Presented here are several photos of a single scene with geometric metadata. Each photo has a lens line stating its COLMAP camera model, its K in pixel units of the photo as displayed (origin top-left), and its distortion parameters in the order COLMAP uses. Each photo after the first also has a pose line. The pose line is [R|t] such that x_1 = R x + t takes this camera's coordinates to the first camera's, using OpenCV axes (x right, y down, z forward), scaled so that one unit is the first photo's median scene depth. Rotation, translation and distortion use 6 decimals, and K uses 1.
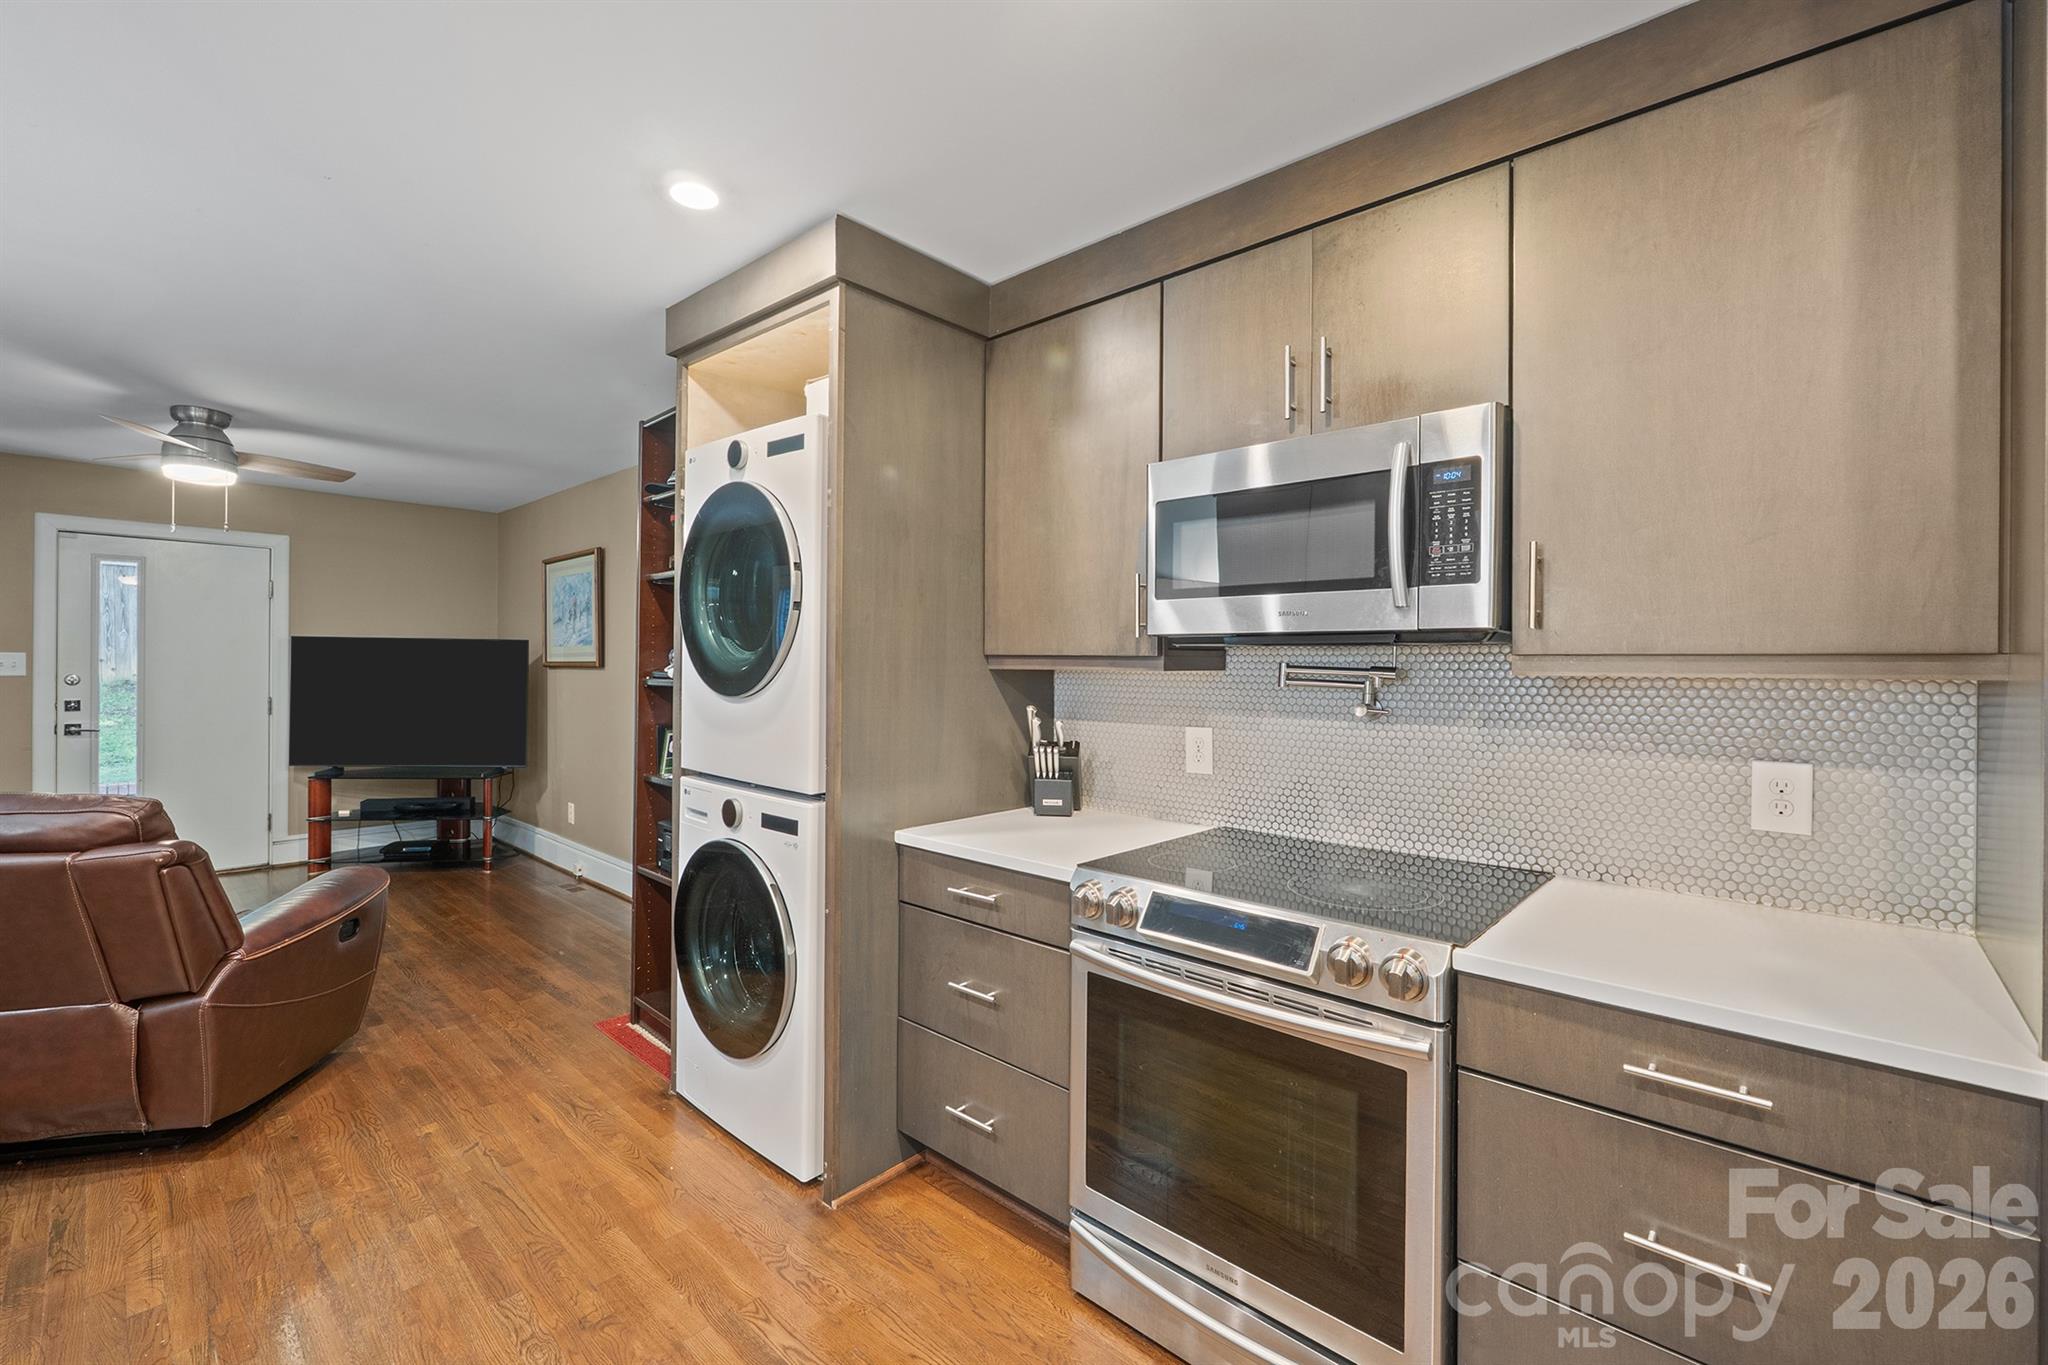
lens RADIAL K [[860.3, 0, 1027.6], [0, 860.3, 669.1], [0, 0, 1]] dist [-0.005632, -0.000447]
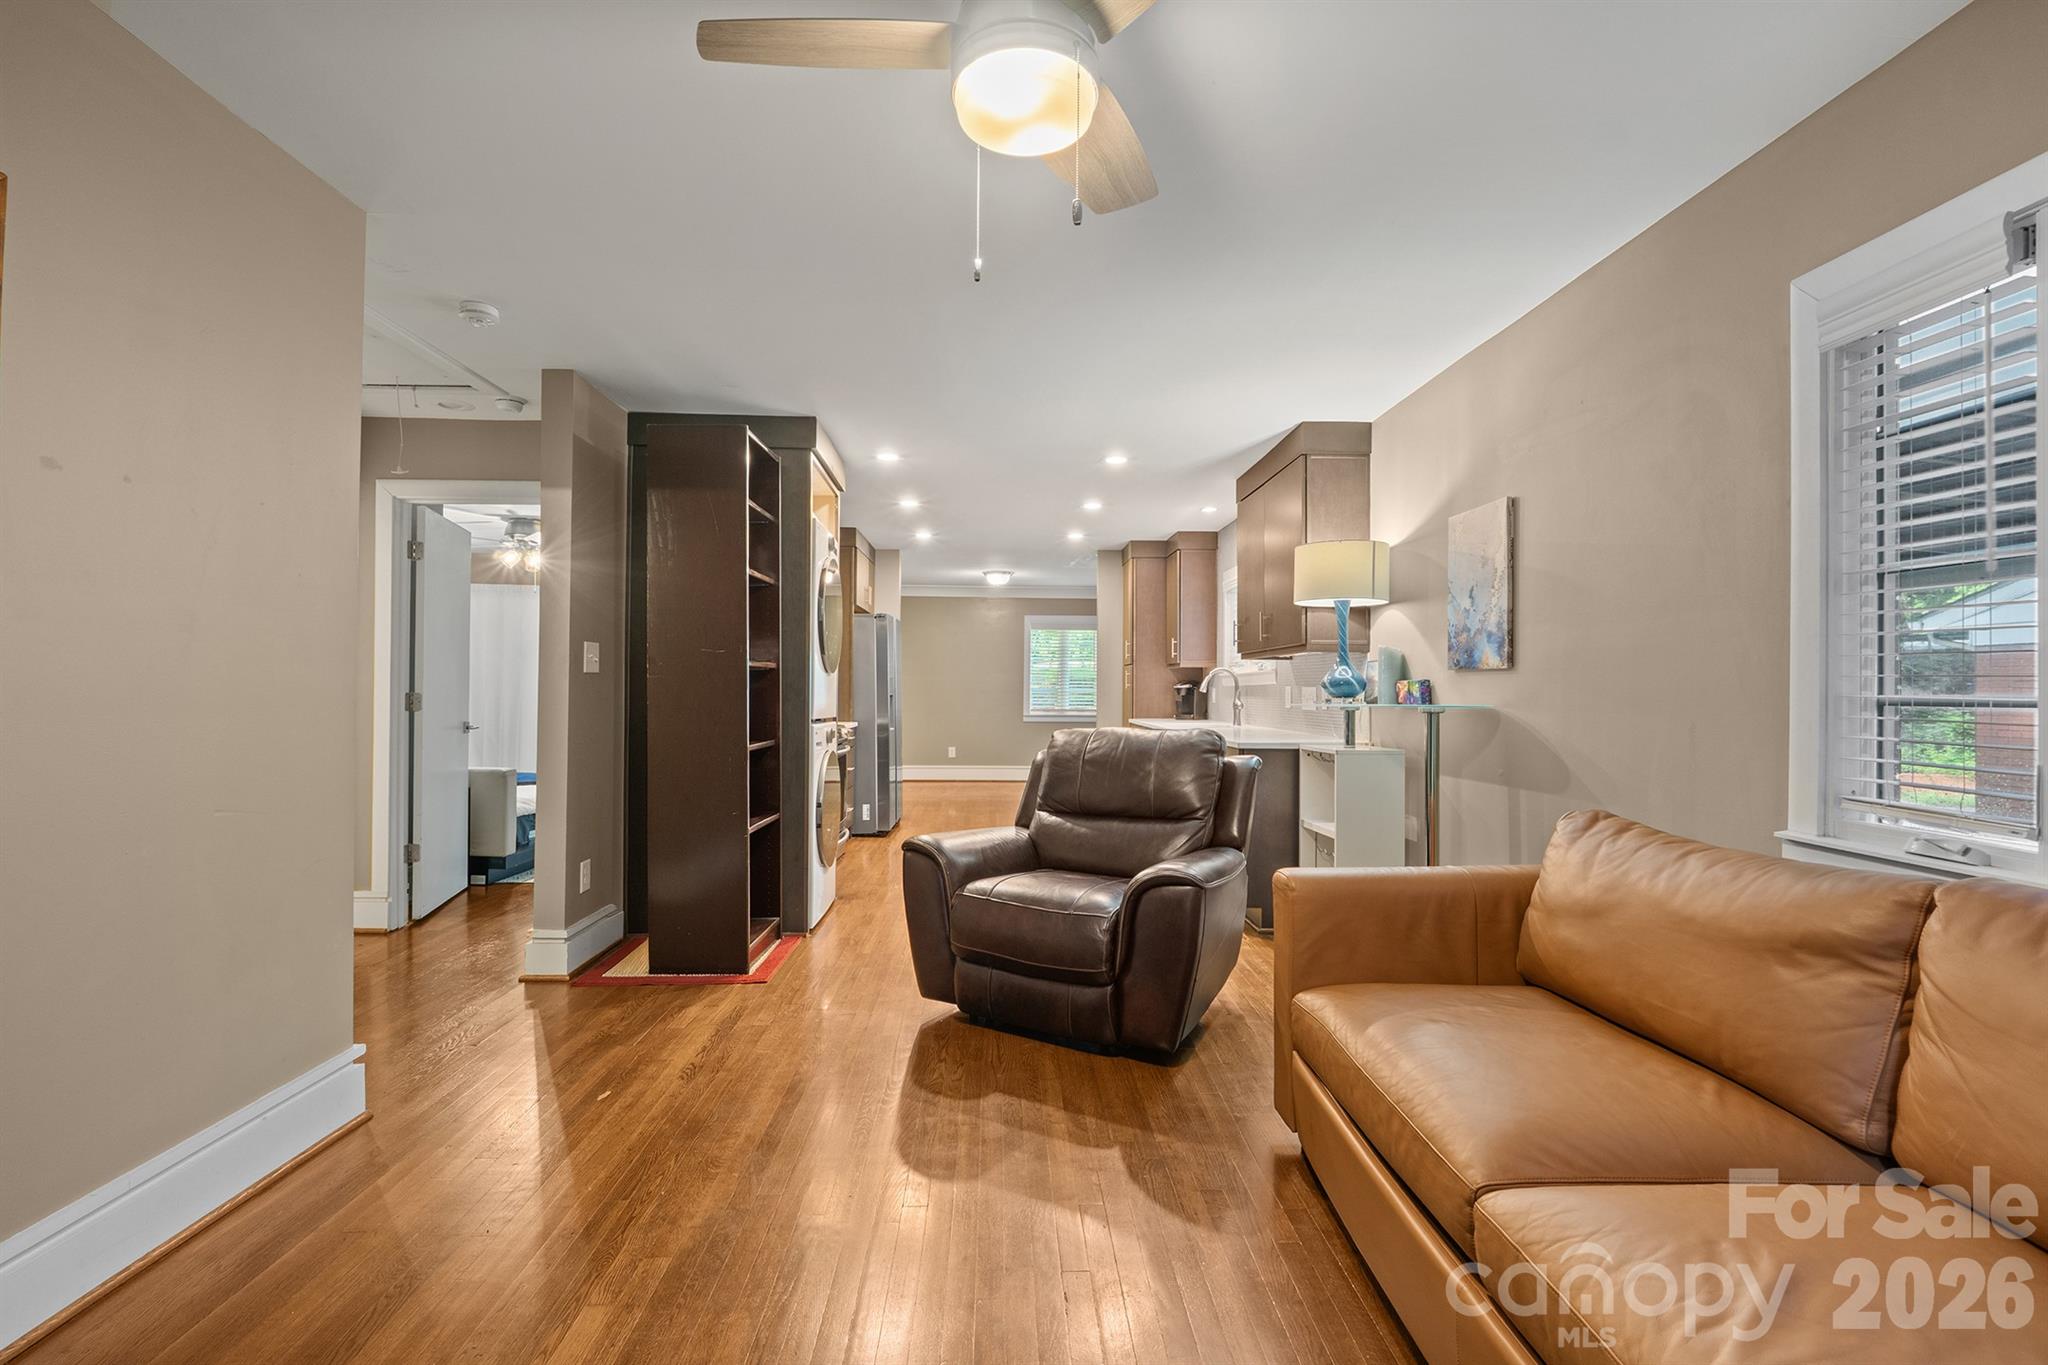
lens RADIAL K [[893.2, 0, 1026.9], [0, 893.2, 681.2], [0, 0, 1]] dist [0.002582, 0.000082]
pose [[-0.701658, -0.004667, 0.712499, -1.846459], [-0.007881, 0.999968, -0.001211, 0.044473], [-0.712471, -0.006465, -0.701672, 1.878273]]
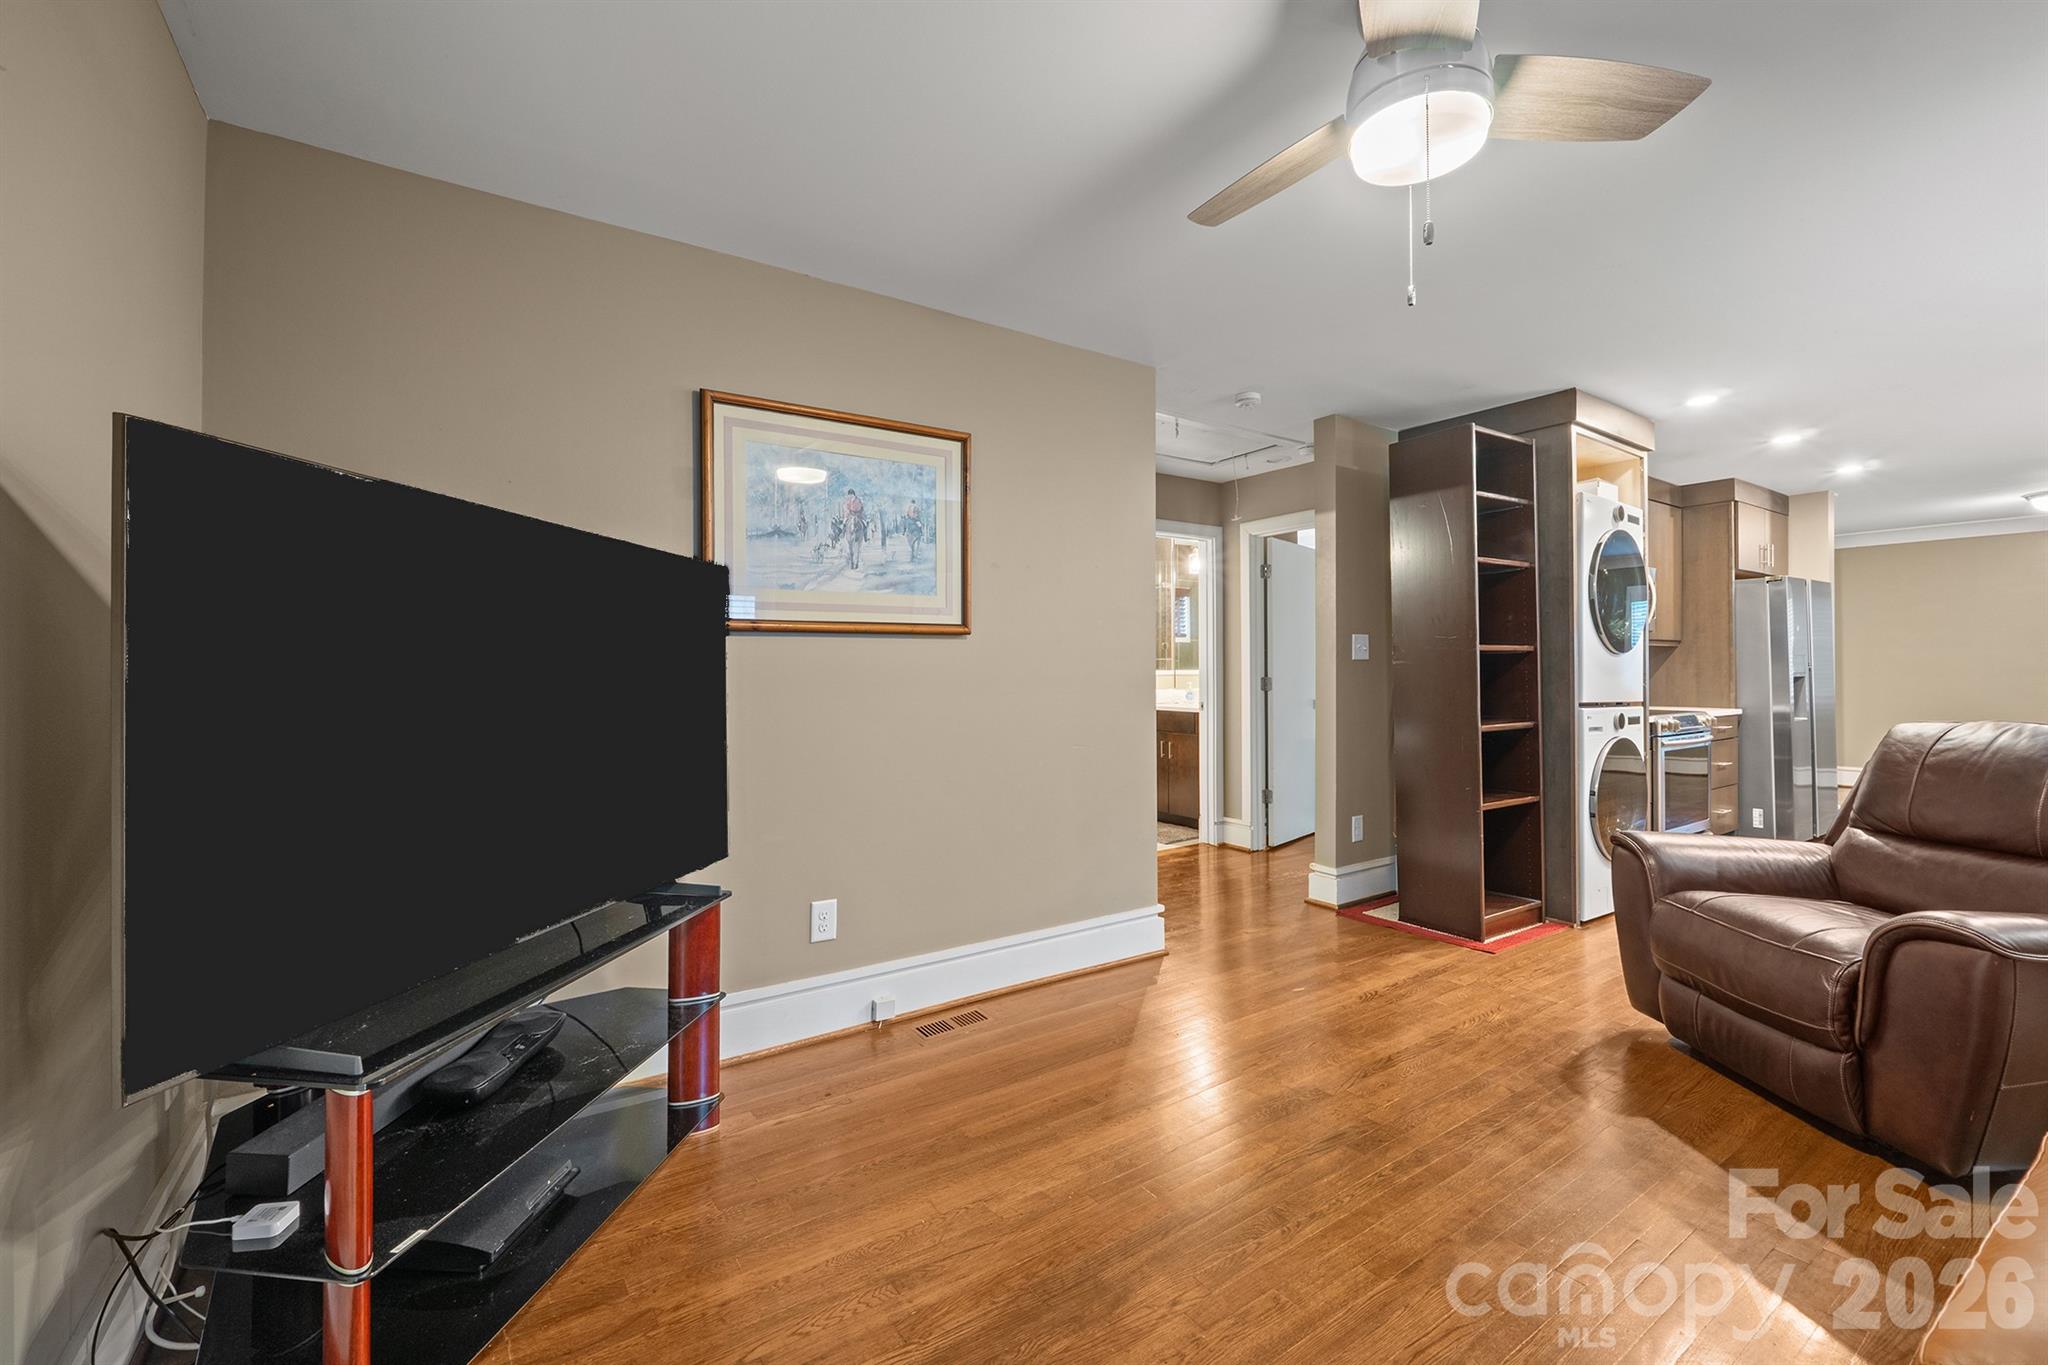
lens RADIAL K [[860.3, 0, 1027.6], [0, 860.3, 669.1], [0, 0, 1]] dist [-0.005632, -0.000447]
pose [[0.231533, -0.004277, 0.972818, -2.092464], [0.012939, 0.999915, 0.001317, 0.041733], [-0.972741, 0.012282, 0.231569, 1.604651]]
